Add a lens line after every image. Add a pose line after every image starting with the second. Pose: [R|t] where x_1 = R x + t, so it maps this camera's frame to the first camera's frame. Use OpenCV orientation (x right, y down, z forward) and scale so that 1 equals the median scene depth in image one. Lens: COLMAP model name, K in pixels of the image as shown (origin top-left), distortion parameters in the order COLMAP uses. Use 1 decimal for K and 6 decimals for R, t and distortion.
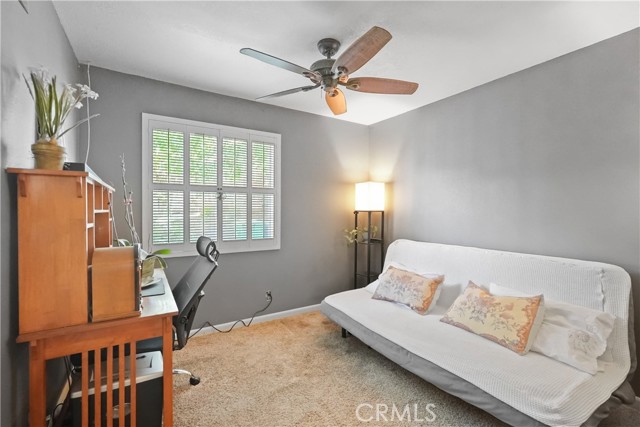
lens RADIAL K [[286.2, 0, 317.1], [0, 286.2, 212.7], [0, 0, 1]] dist [-0.016629, 0.009142]
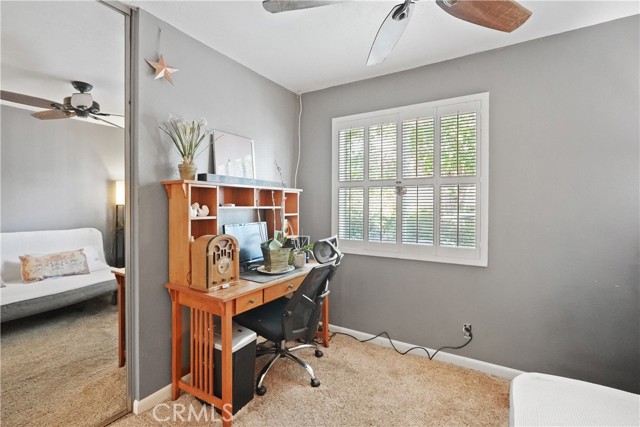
lens RADIAL K [[286.2, 0, 319.6], [0, 286.2, 208.0], [0, 0, 1]] dist [-0.016629, 0.009142]
pose [[0.450067, 0.007383, -0.892964, 0.323148], [-0.013259, 0.999911, 0.001584, -0.004979], [0.892896, 0.011127, 0.450125, 0.415309]]
